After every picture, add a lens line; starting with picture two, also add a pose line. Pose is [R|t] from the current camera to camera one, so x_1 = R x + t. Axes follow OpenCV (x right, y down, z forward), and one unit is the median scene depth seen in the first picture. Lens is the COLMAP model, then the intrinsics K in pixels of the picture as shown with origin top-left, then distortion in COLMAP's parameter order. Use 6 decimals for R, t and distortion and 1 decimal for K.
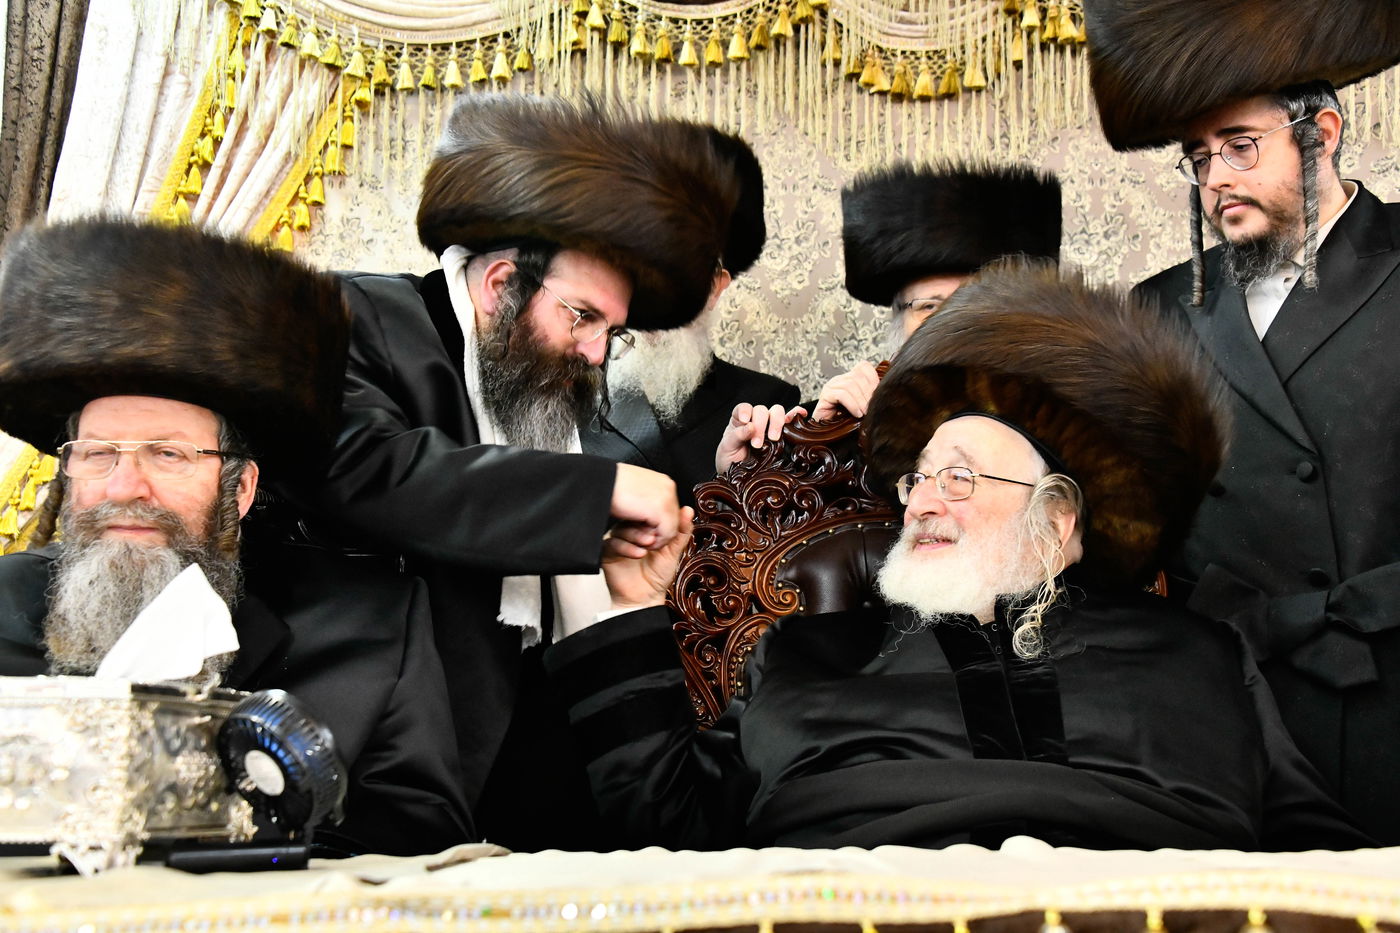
lens RADIAL K [[1769.5, 0, 707.1], [0, 1769.5, 482.7], [0, 0, 1]] dist [0.187284, 0.000000]
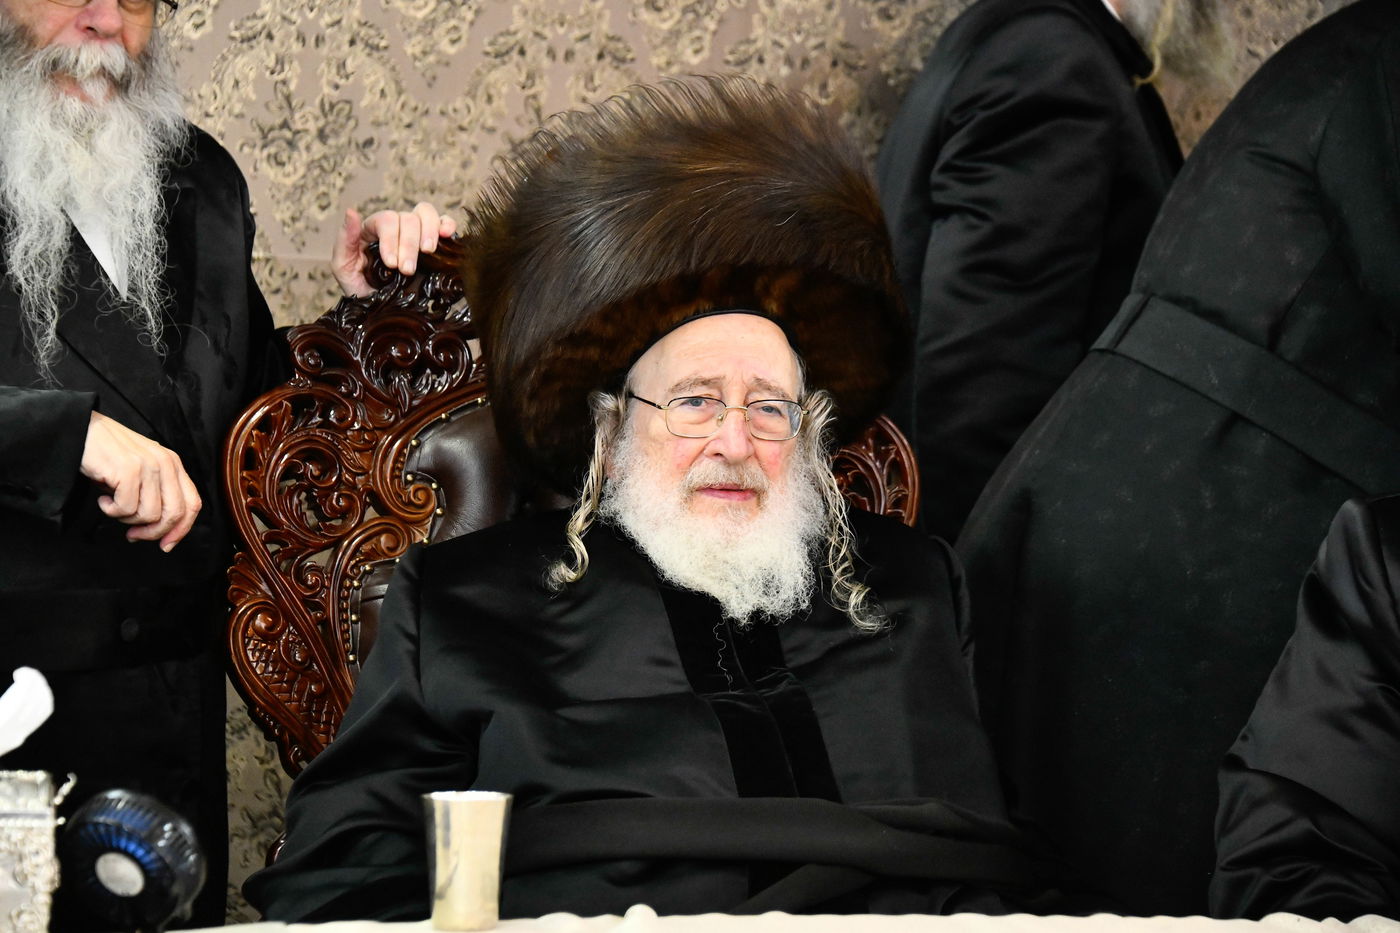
lens RADIAL K [[4712.5, 0, 712.1], [0, 4712.5, 436.0], [0, 0, 1]] dist [1.492707, 0.000000]
pose [[0.970942, 0.018151, 0.238624, -0.298711], [-0.060160, 0.983612, 0.169965, -0.292849], [-0.231628, -0.179382, 0.956123, -0.867937]]
